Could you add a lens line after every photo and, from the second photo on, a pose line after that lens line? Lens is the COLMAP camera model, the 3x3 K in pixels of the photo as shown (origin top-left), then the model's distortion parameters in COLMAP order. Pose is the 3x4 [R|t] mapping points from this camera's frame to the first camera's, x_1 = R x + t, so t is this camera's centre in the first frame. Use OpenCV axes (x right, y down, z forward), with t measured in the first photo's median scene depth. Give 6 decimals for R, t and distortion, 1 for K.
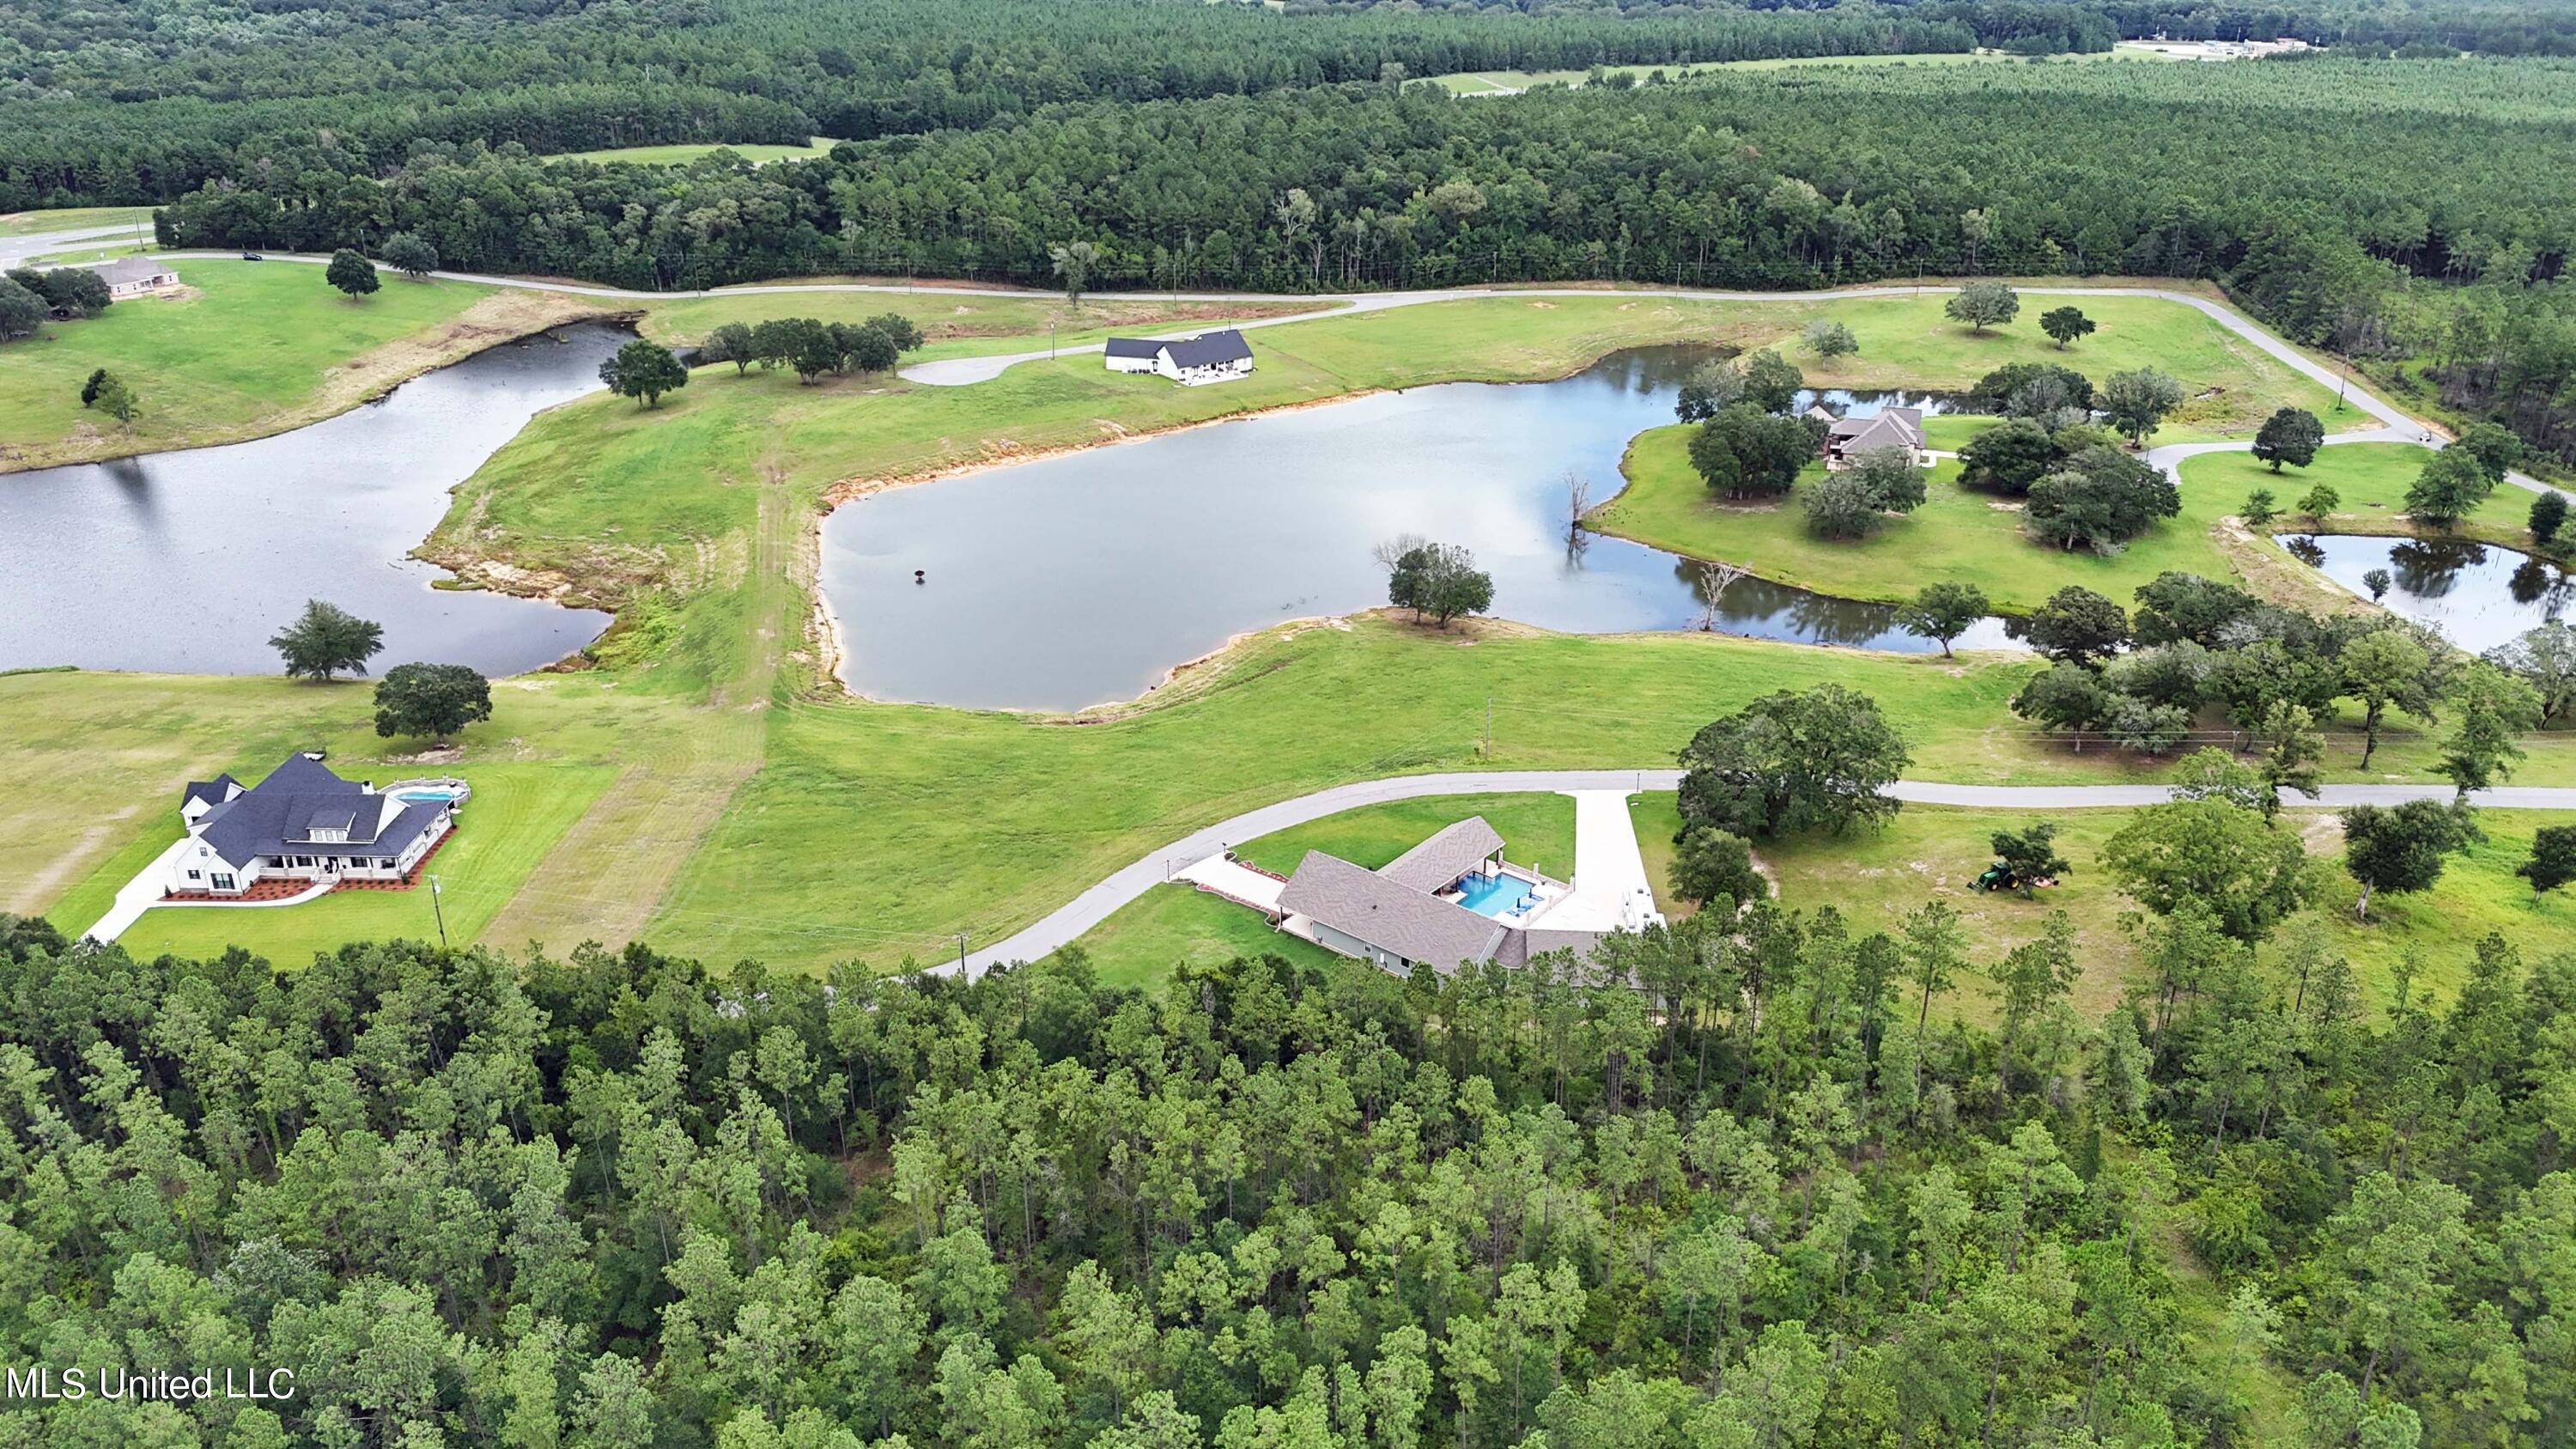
lens RADIAL K [[1893.4, 0, 1288.0], [0, 1893.4, 724.5], [0, 0, 1]] dist [0.067116, -0.066217]
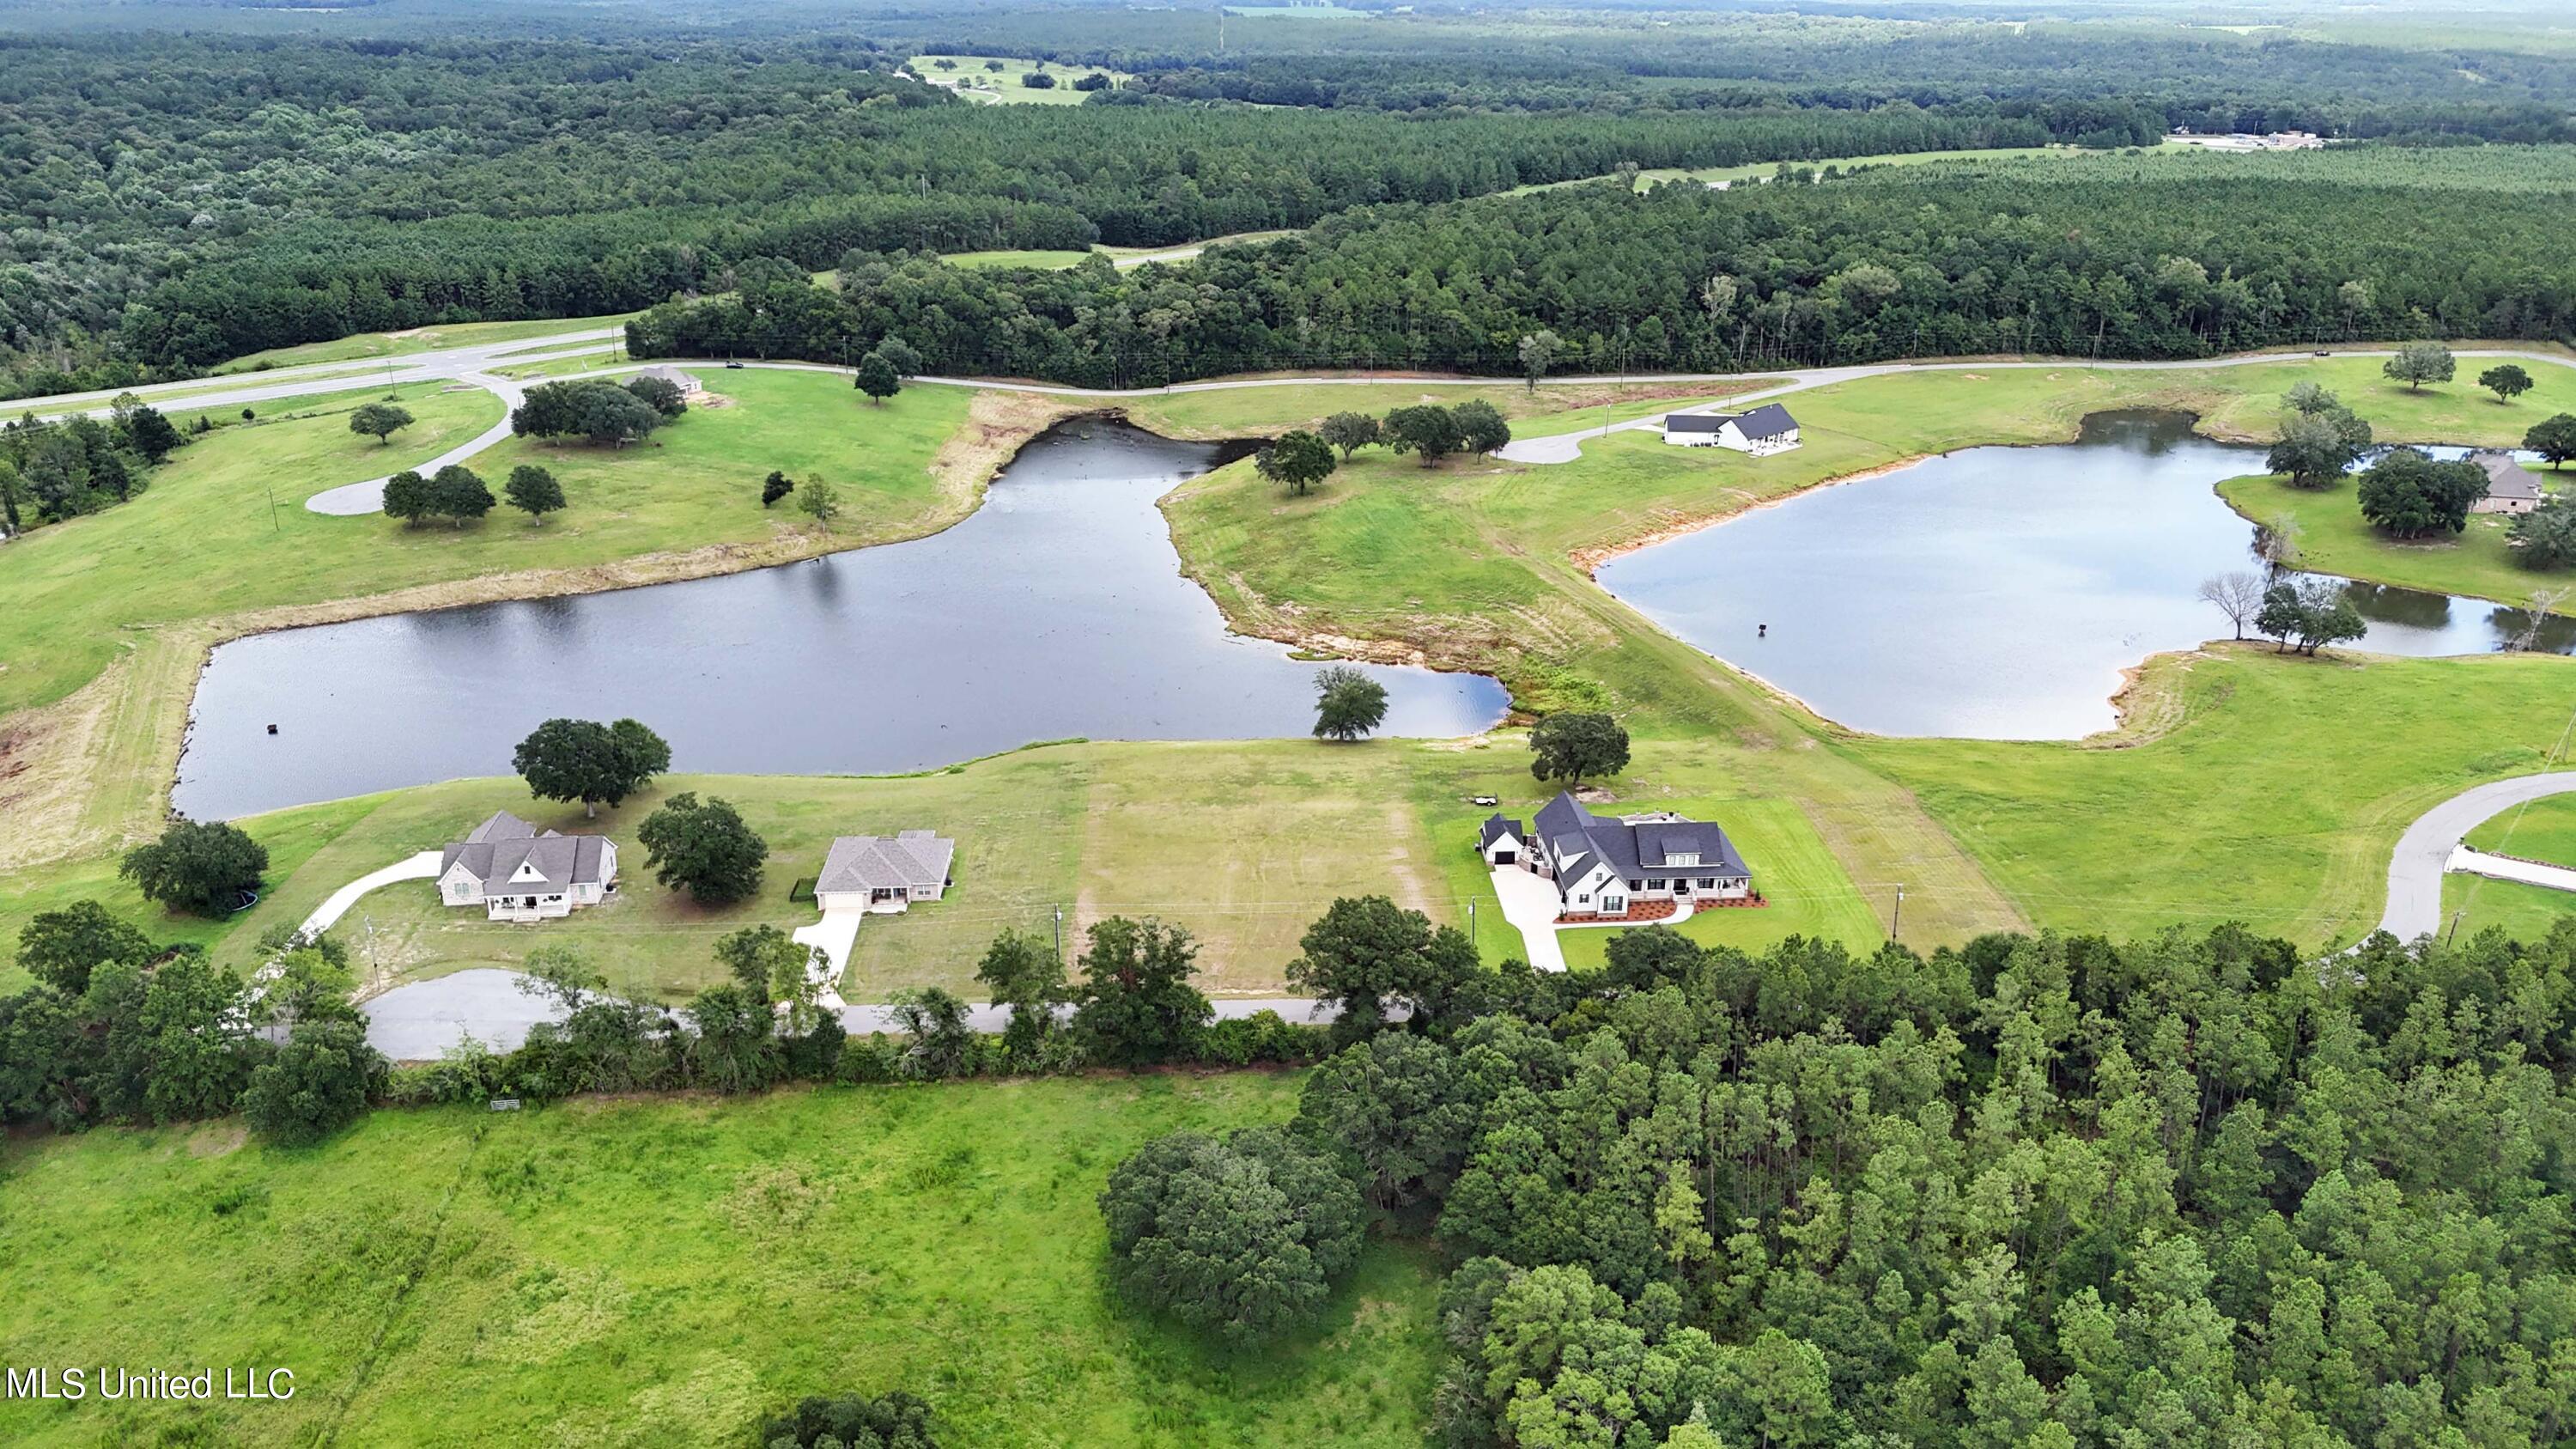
lens RADIAL K [[1893.4, 0, 1288.0], [0, 1893.4, 724.5], [0, 0, 1]] dist [0.067116, -0.066217]
pose [[0.995528, -0.038485, 0.086271, -0.342416], [0.042706, 0.997952, -0.047633, 0.009504], [-0.084261, 0.051105, 0.995132, -0.029021]]
